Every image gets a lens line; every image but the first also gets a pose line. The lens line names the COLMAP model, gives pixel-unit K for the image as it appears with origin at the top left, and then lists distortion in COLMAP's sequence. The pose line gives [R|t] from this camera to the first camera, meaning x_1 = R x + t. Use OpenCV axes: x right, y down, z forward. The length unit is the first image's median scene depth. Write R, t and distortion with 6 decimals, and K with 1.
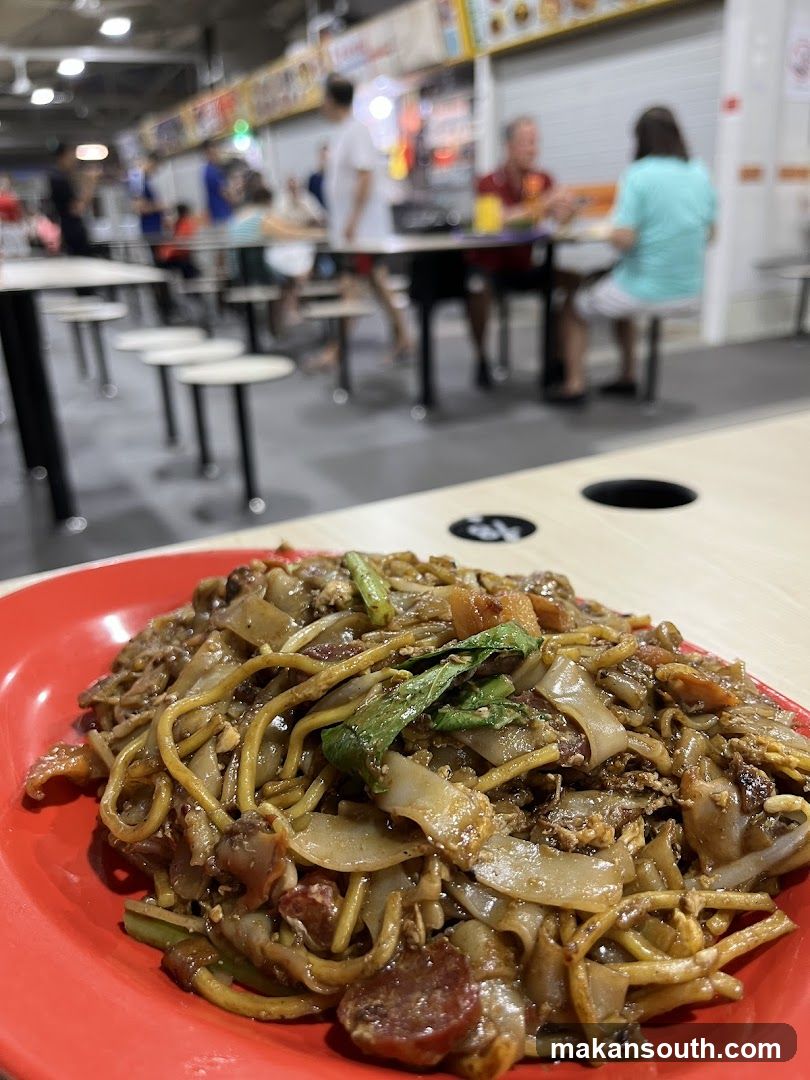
lens RADIAL K [[888.8, 0, 399.3], [0, 888.8, 537.6], [0, 0, 1]] dist [0.008554, 0.005918]
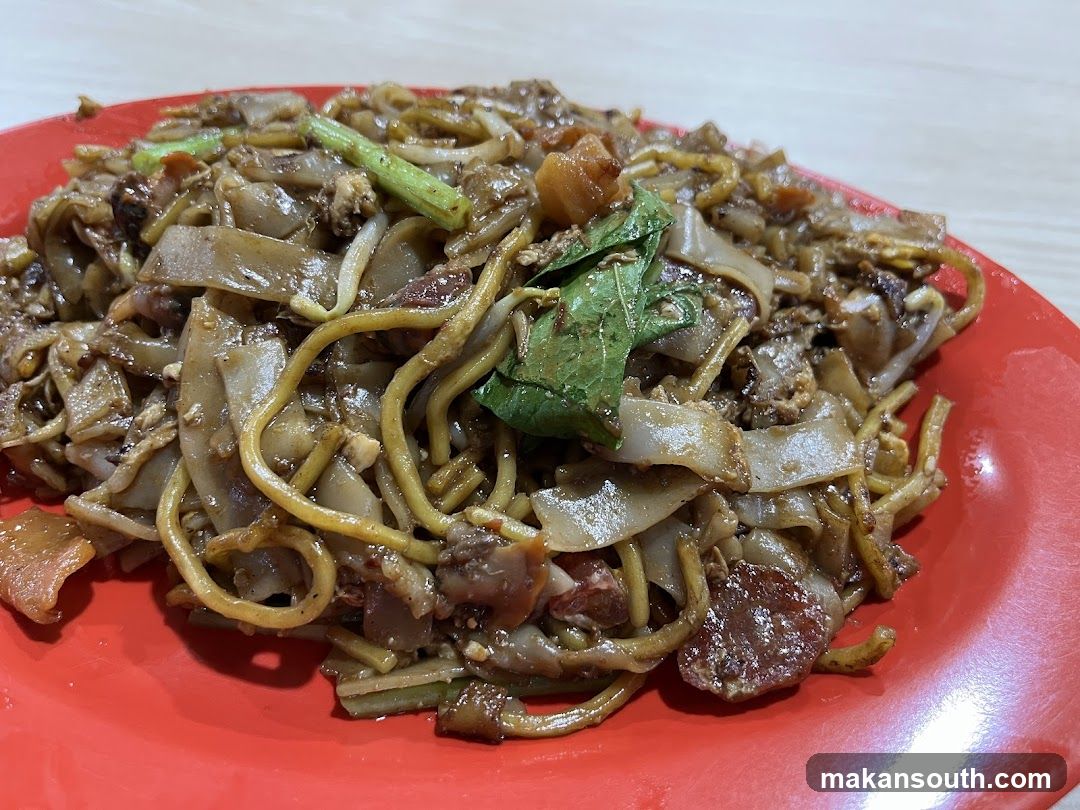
lens RADIAL K [[888.8, 0, 540.0], [0, 888.8, 405.0], [0, 0, 1]] dist [0.008554, 0.005918]
pose [[0.815130, -0.381486, 0.435927, -0.409923], [0.130377, 0.854044, 0.503597, -0.166748], [-0.564416, -0.353662, 0.745894, 0.421001]]
